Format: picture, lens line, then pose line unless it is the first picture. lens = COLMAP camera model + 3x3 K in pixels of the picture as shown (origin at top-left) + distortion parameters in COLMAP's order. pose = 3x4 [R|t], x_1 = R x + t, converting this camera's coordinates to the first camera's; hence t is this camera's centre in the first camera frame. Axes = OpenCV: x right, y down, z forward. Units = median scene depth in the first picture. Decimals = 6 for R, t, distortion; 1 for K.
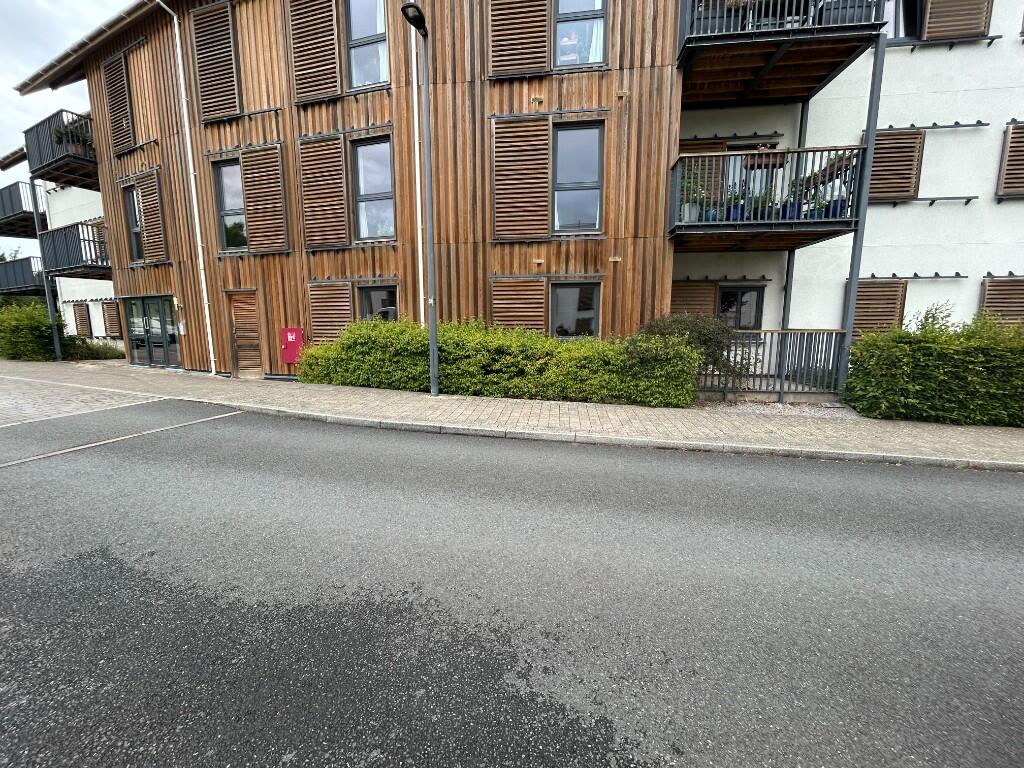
lens RADIAL K [[411.2, 0, 512.7], [0, 411.2, 387.2], [0, 0, 1]] dist [0.000650, 0.000694]
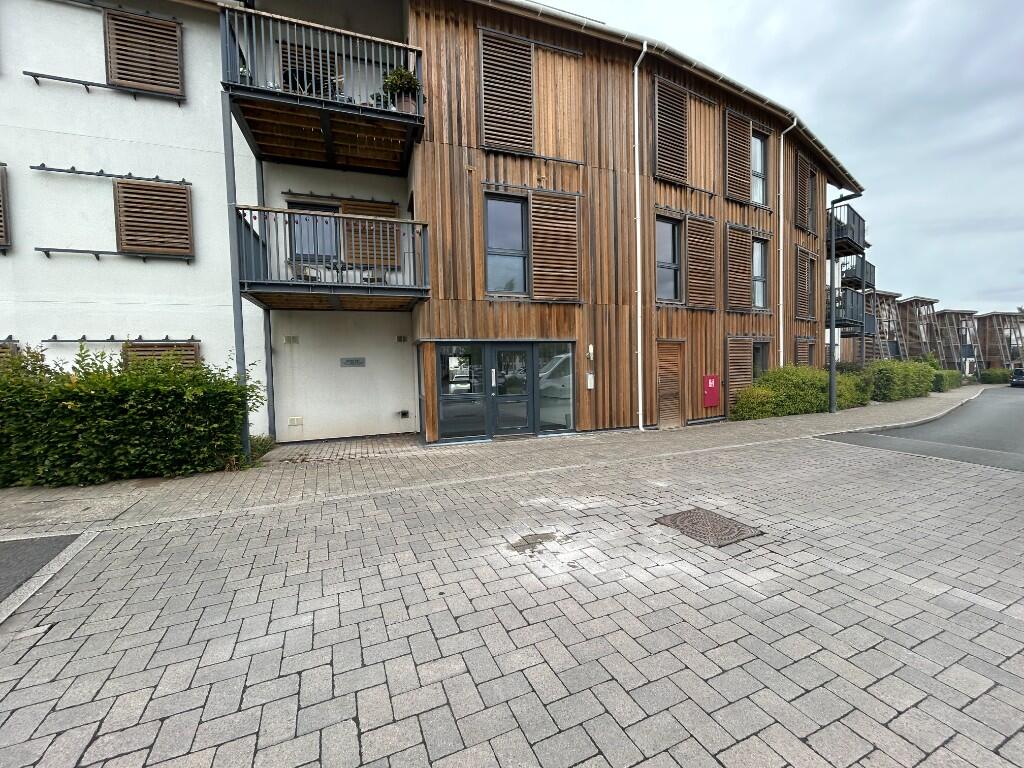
lens RADIAL K [[411.2, 0, 514.3], [0, 411.2, 382.9], [0, 0, 1]] dist [0.000650, 0.000694]
pose [[0.689828, -0.042251, 0.722739, -1.685844], [0.126714, 0.989932, -0.063073, -0.117742], [-0.712798, 0.135090, 0.688237, 0.602025]]
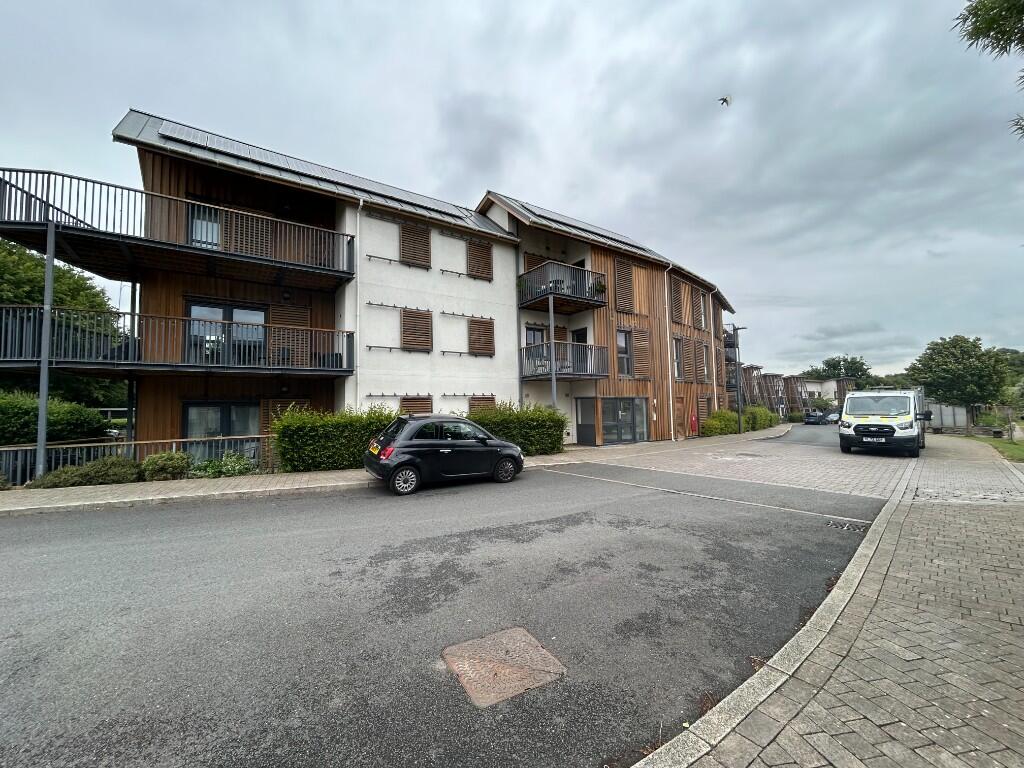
lens RADIAL K [[411.2, 0, 509.6], [0, 411.2, 383.0], [0, 0, 1]] dist [0.000650, 0.000694]
pose [[0.477017, 0.045942, 0.877693, -2.931771], [0.143408, 0.981181, -0.129300, -0.162211], [-0.867115, 0.187546, 0.461451, 0.786780]]
